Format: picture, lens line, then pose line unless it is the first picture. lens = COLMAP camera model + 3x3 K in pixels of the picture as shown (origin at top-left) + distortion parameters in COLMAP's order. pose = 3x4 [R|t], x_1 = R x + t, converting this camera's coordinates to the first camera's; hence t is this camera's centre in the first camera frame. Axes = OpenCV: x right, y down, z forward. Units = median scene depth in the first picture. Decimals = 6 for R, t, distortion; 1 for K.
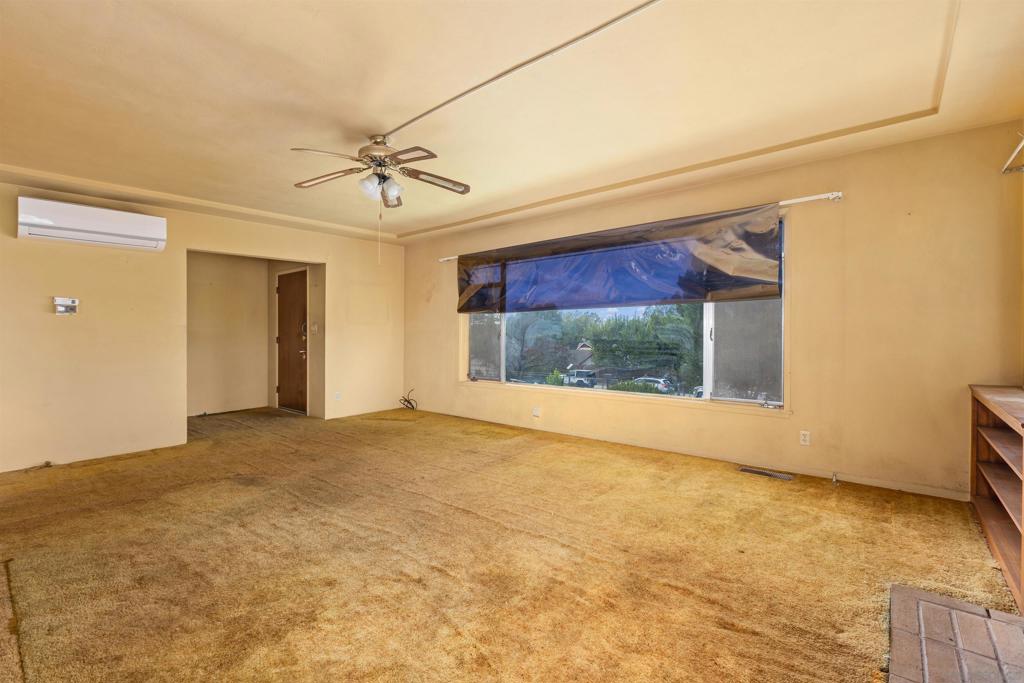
lens RADIAL K [[458.0, 0, 510.0], [0, 458.0, 327.9], [0, 0, 1]] dist [-0.002048, -0.000435]
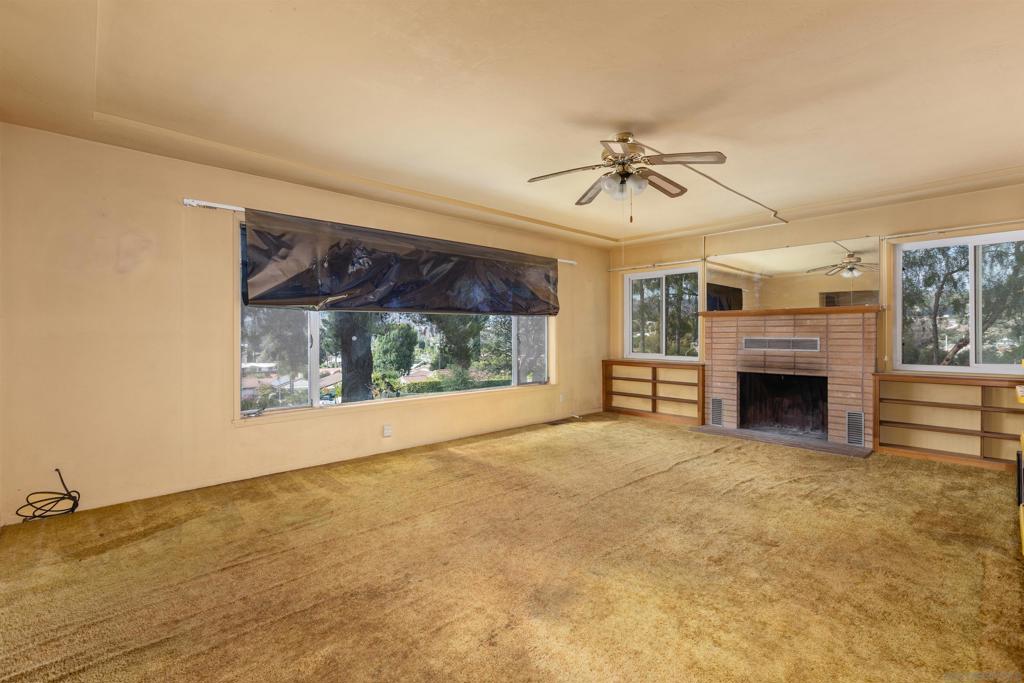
lens RADIAL K [[459.9, 0, 513.9], [0, 459.9, 335.8], [0, 0, 1]] dist [-0.001291, -0.000068]
pose [[0.132568, 0.000598, 0.991174, -1.018179], [0.004618, 0.999989, -0.001221, 0.007696], [-0.991163, 0.004739, 0.132563, 0.867532]]
